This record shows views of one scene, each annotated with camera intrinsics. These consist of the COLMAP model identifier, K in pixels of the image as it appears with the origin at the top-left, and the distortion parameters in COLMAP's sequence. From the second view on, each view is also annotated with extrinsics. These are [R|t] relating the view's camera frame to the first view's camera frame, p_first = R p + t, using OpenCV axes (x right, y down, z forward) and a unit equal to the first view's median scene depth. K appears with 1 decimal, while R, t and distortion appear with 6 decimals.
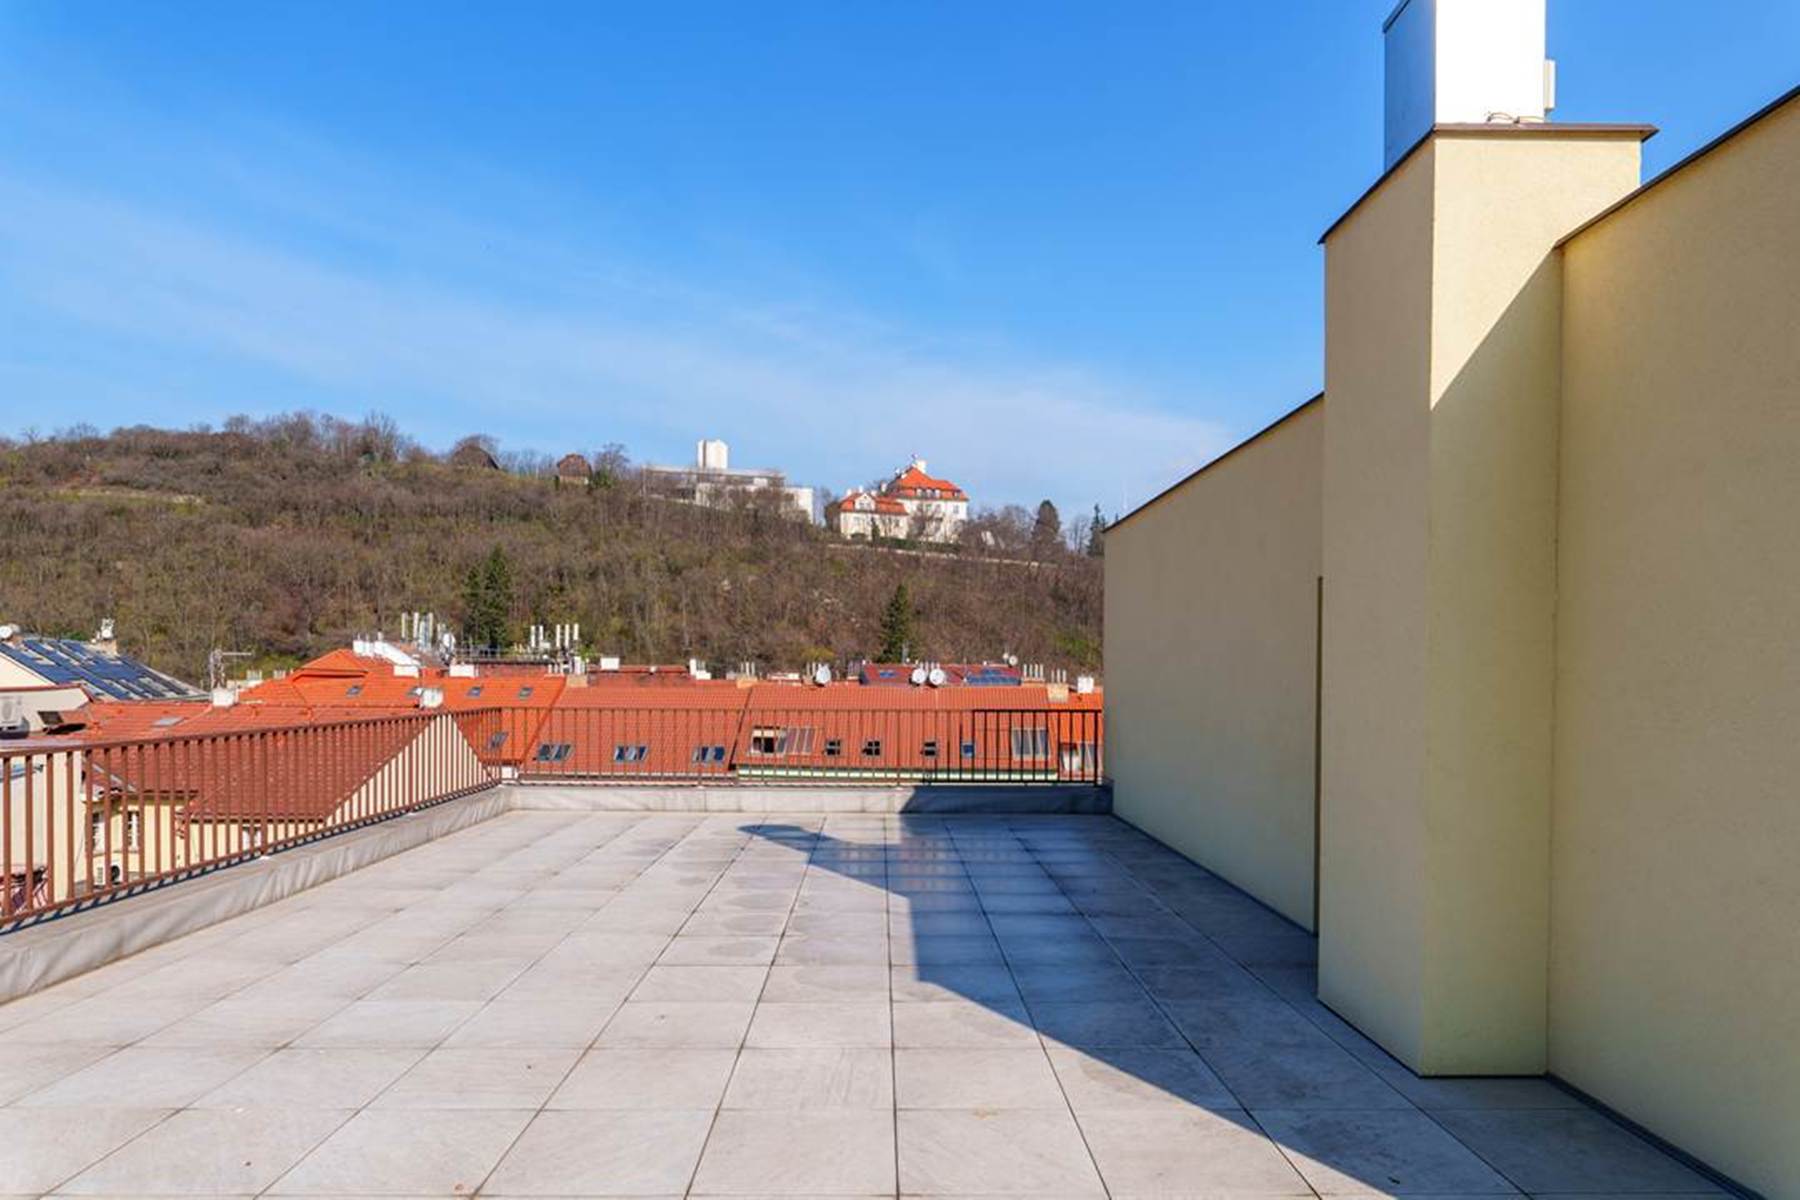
lens RADIAL K [[1083.4, 0, 873.4], [0, 1083.4, 711.3], [0, 0, 1]] dist [0.005745, -0.003228]
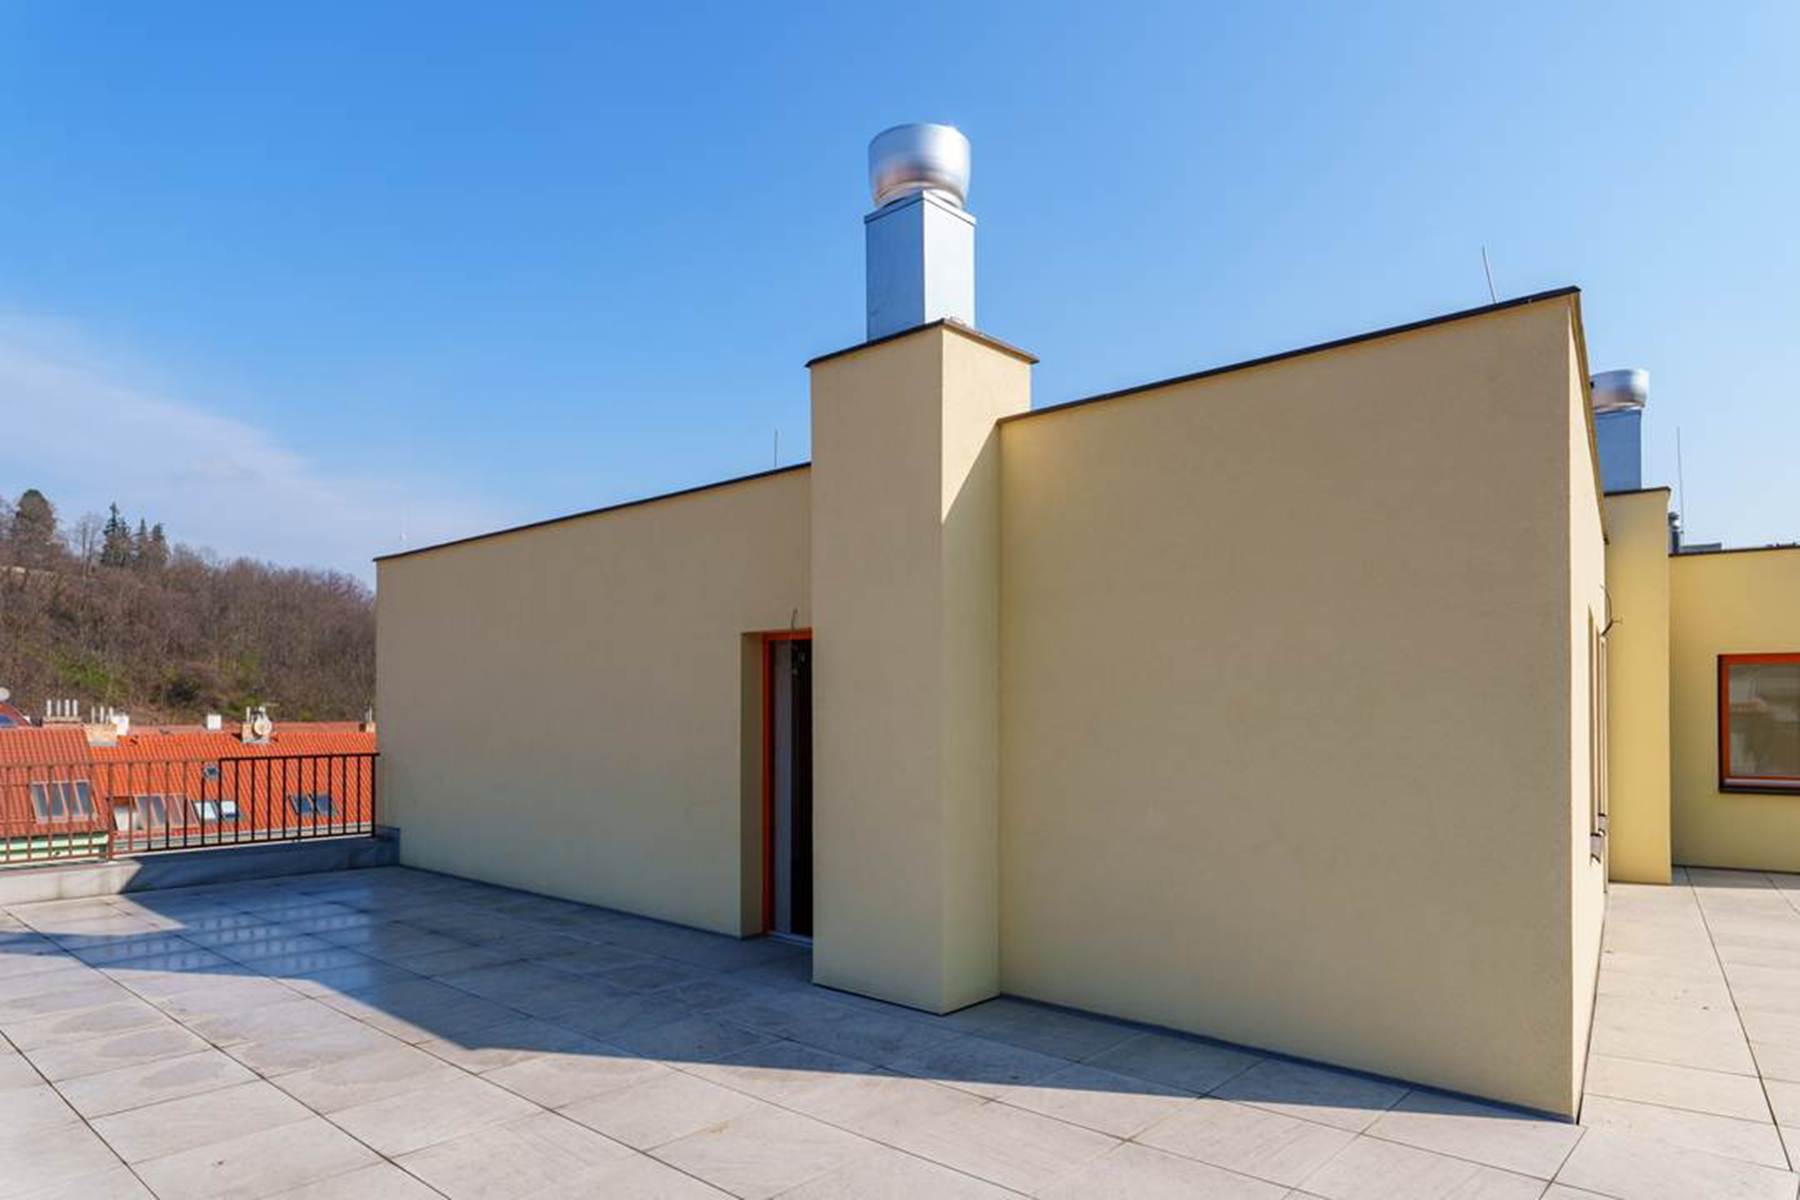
lens RADIAL K [[1083.4, 0, 940.1], [0, 1083.4, 710.2], [0, 0, 1]] dist [0.005745, -0.003228]
pose [[0.666281, -0.005974, 0.745677, -0.354414], [0.030989, 0.999326, -0.019684, -0.009926], [-0.745056, 0.036223, 0.666017, 0.068793]]
